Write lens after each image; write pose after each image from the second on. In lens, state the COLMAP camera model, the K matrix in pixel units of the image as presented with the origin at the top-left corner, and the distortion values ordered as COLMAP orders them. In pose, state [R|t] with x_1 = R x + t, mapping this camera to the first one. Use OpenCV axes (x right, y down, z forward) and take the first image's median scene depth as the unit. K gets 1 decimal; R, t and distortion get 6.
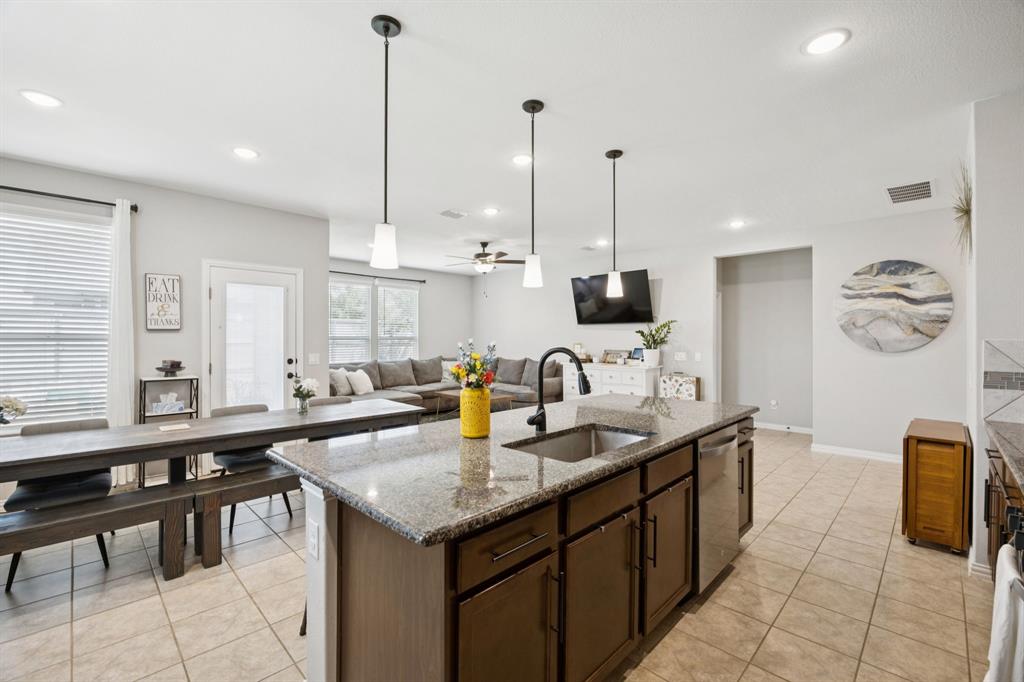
lens RADIAL K [[437.8, 0, 508.4], [0, 437.8, 340.3], [0, 0, 1]] dist [-0.019680, 0.000836]
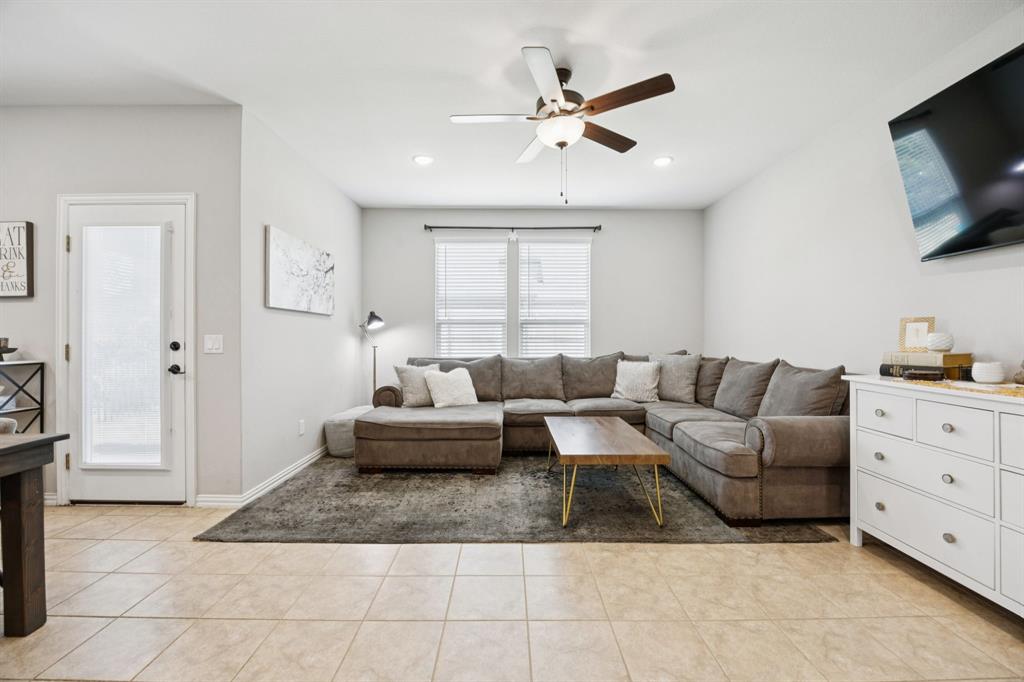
lens RADIAL K [[437.8, 0, 508.4], [0, 437.8, 340.3], [0, 0, 1]] dist [-0.019680, 0.000836]
pose [[0.711590, 0.002577, -0.702590, 0.183500], [-0.003094, 0.999995, 0.000534, 0.026777], [0.702588, 0.001793, 0.711595, 0.623295]]
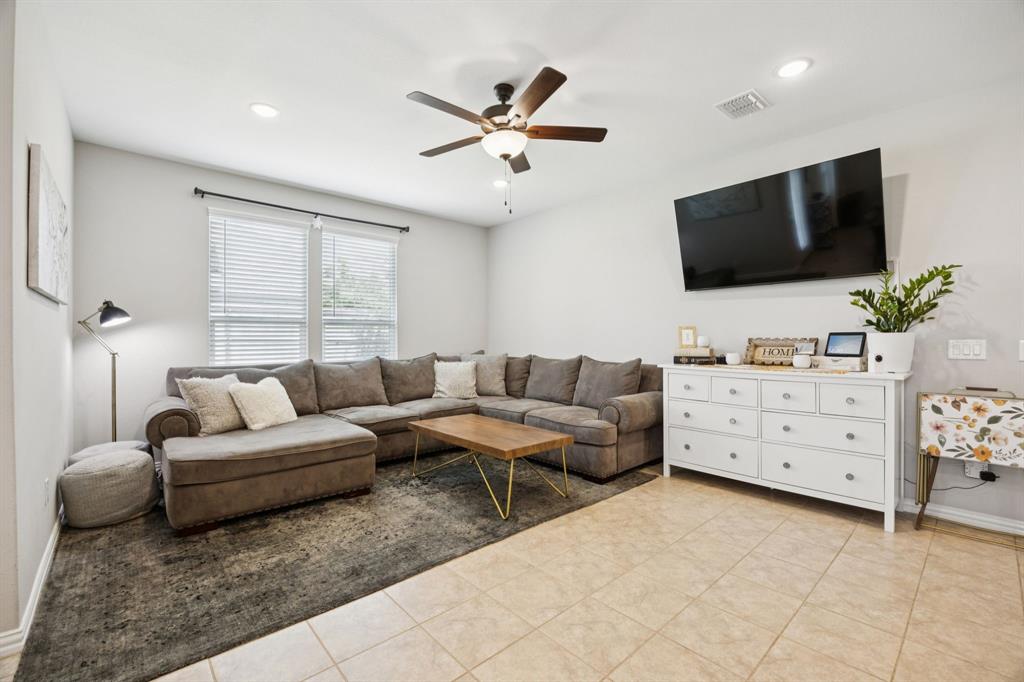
lens RADIAL K [[437.8, 0, 508.4], [0, 437.8, 340.3], [0, 0, 1]] dist [-0.019680, 0.000836]
pose [[0.998527, -0.003381, -0.054150, -0.026801], [0.003279, 0.999993, -0.001968, 0.025854], [0.054156, 0.001788, 0.998531, 0.526251]]
